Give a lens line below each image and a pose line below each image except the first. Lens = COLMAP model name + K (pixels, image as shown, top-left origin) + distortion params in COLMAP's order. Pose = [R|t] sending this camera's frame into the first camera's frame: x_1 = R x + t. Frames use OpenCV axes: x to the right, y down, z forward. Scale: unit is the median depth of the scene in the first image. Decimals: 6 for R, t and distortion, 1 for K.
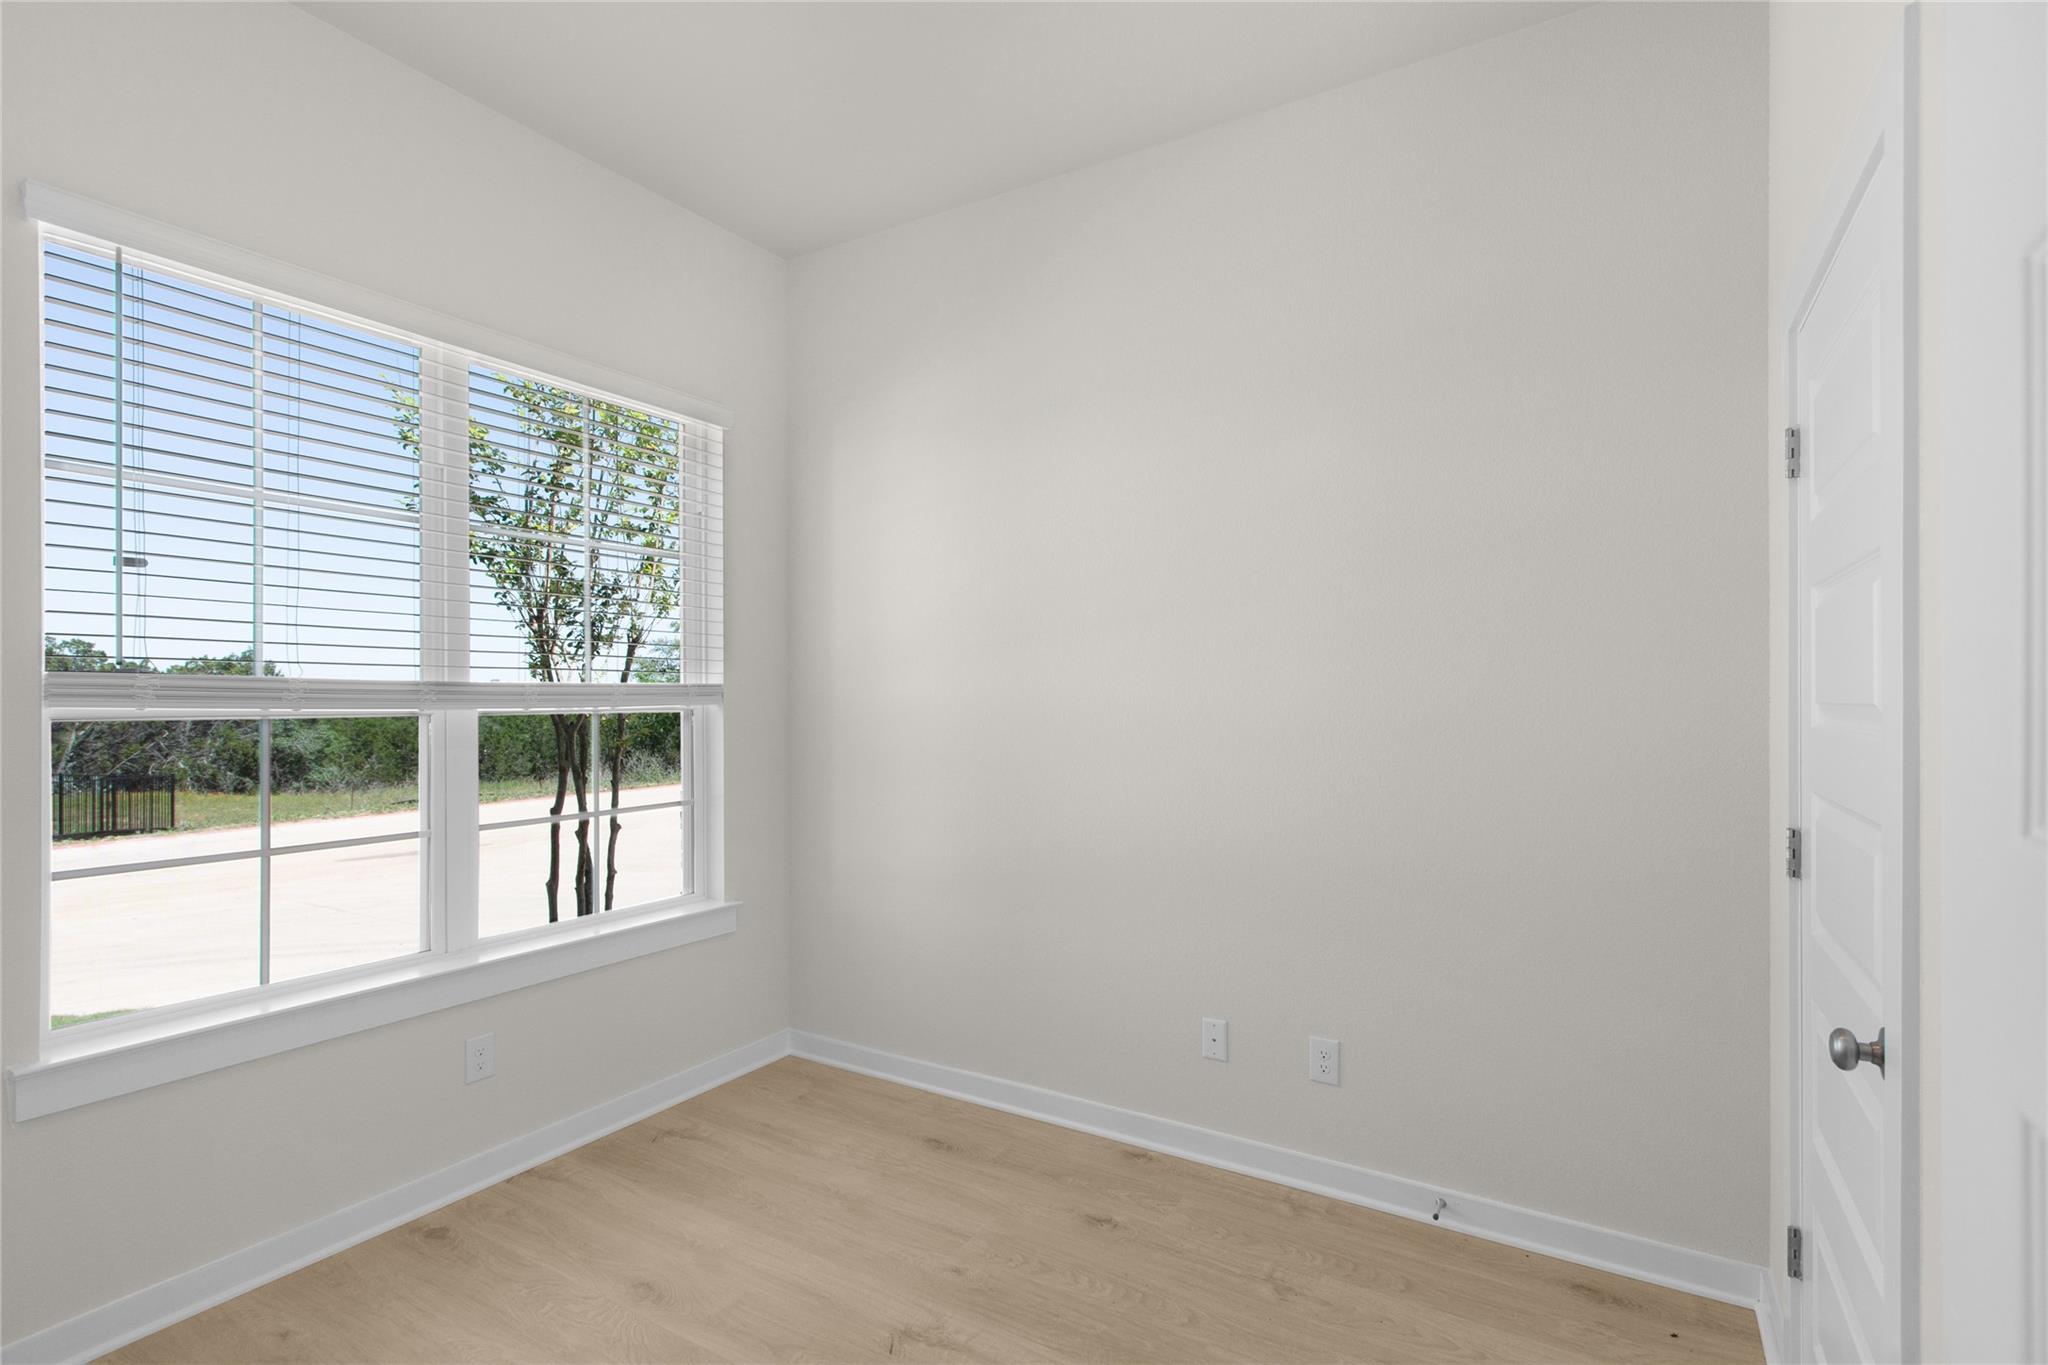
lens RADIAL K [[967.5, 0, 1018.4], [0, 967.5, 690.6], [0, 0, 1]] dist [0.000264, 0.000250]
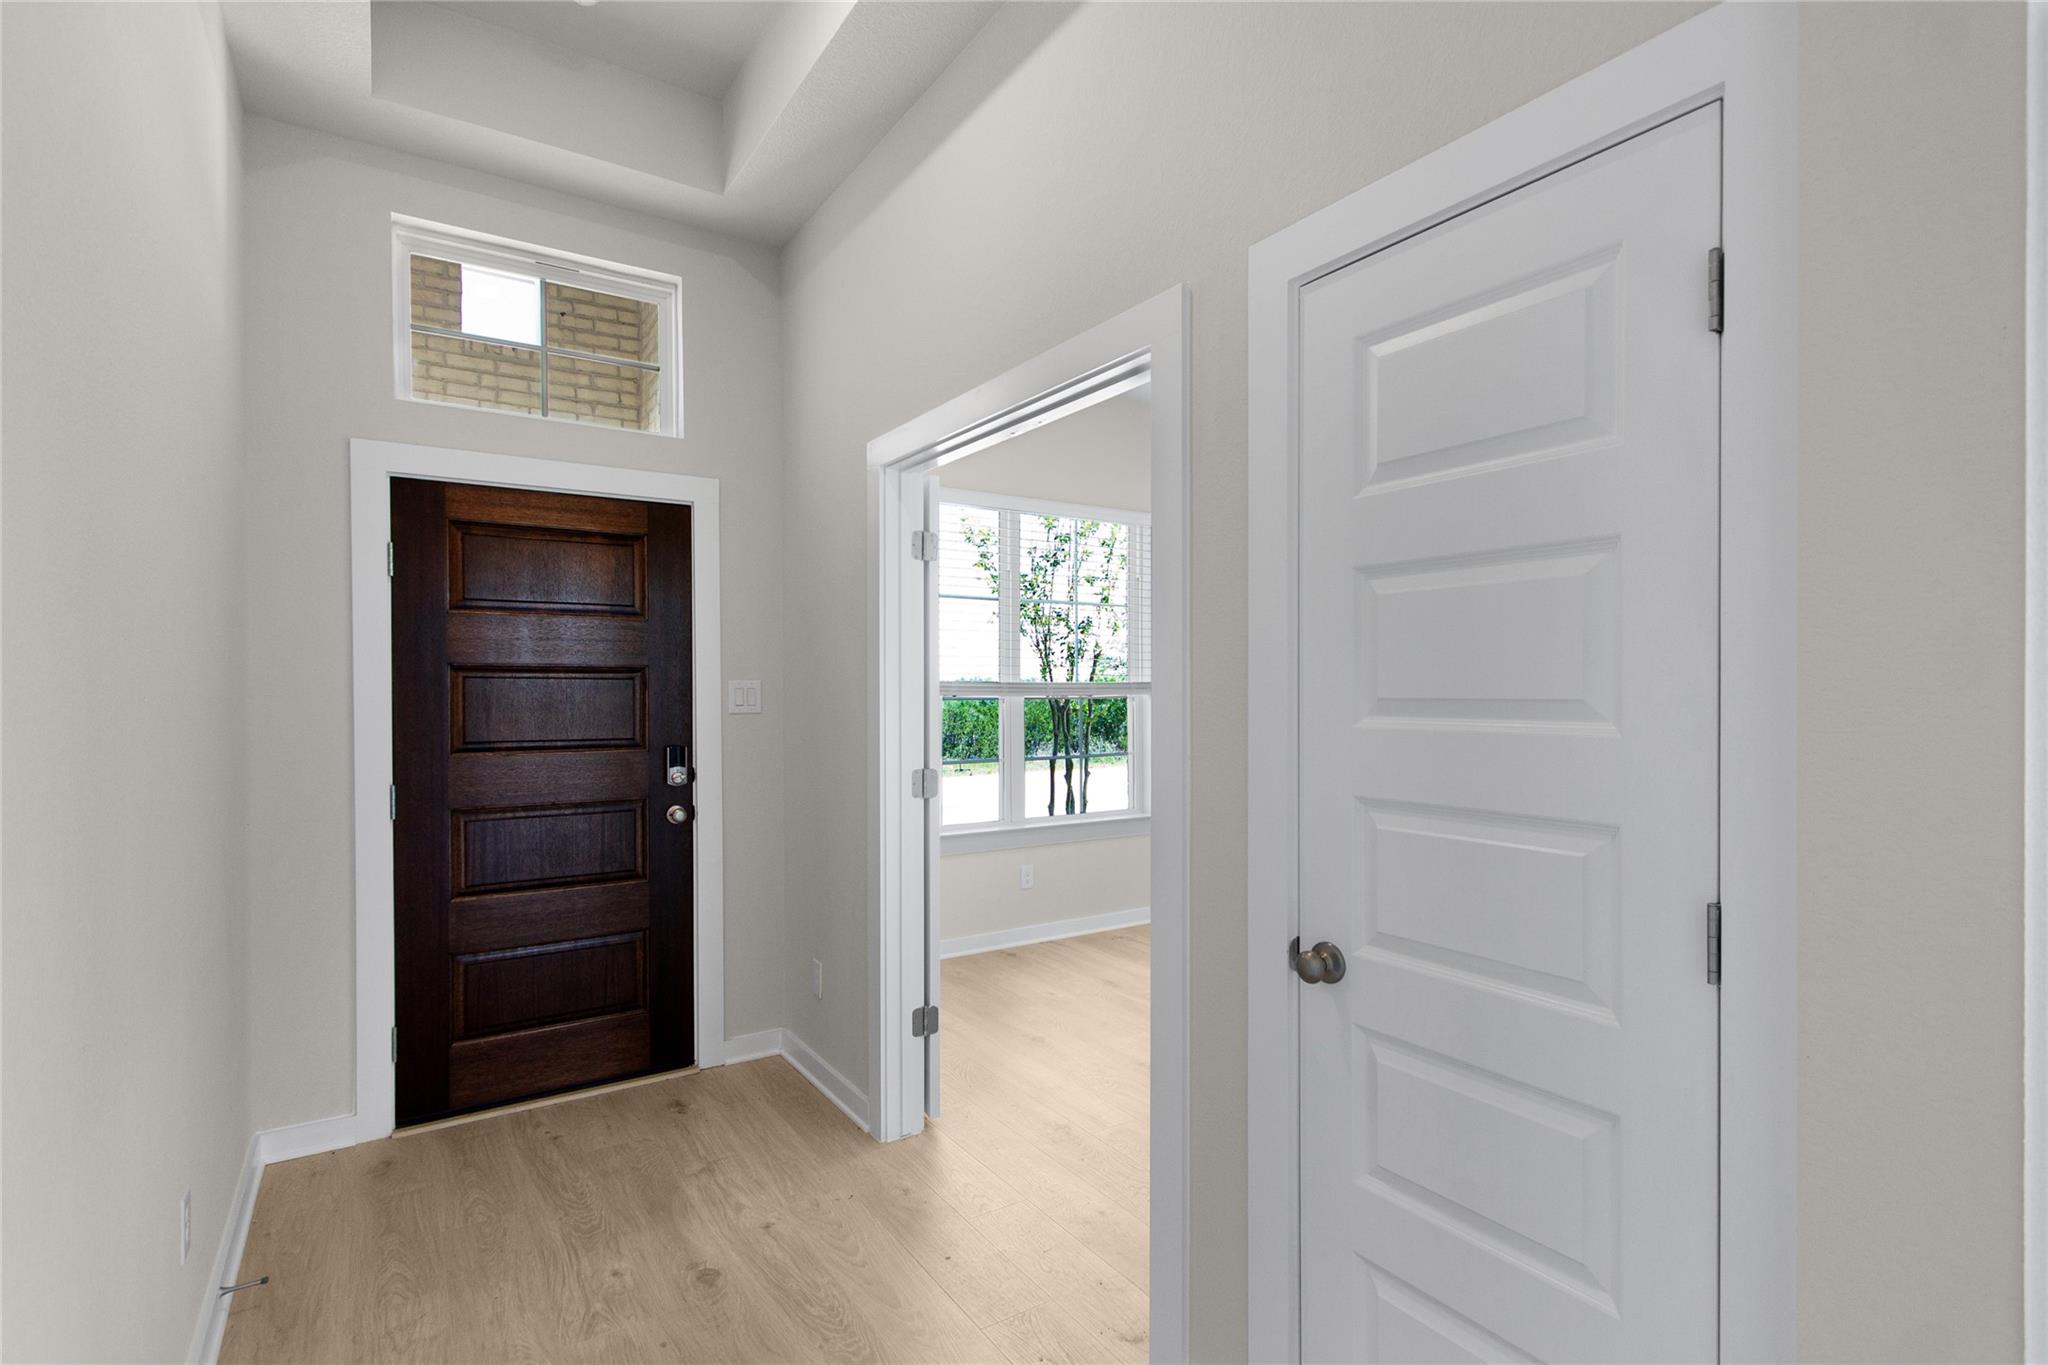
lens RADIAL K [[967.5, 0, 1018.4], [0, 967.5, 690.6], [0, 0, 1]] dist [0.000264, 0.000250]
pose [[0.899506, -0.004007, -0.436890, 0.184523], [0.007413, 0.999954, 0.006091, -0.002633], [0.436845, -0.008718, 0.899494, -0.498637]]
